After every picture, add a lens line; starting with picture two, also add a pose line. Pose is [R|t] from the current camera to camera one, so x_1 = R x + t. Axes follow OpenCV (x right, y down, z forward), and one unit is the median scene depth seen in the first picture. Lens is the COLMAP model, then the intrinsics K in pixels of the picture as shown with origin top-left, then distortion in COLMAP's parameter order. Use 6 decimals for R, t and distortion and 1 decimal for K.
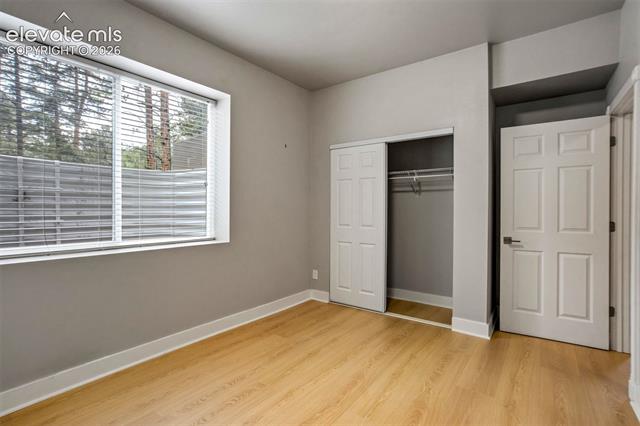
lens RADIAL K [[318.1, 0, 320.0], [0, 318.1, 213.0], [0, 0, 1]] dist [-0.001780, 0.000944]
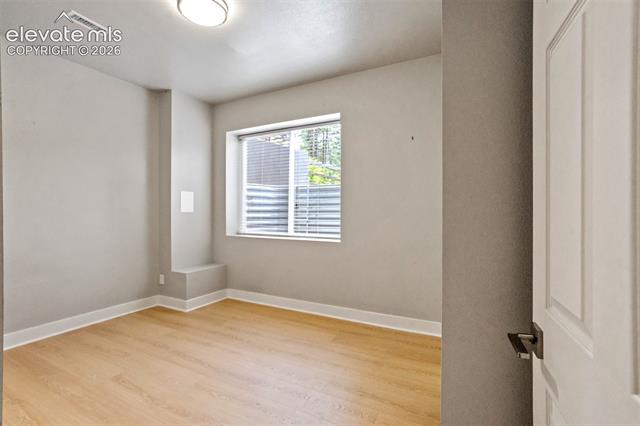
lens RADIAL K [[318.1, 0, 320.0], [0, 318.1, 213.0], [0, 0, 1]] dist [-0.001780, 0.000944]
pose [[0.097889, 0.001060, -0.995197, 0.926595], [-0.002944, 0.999995, 0.000775, -0.014903], [0.995193, 0.002854, 0.097892, 0.897045]]
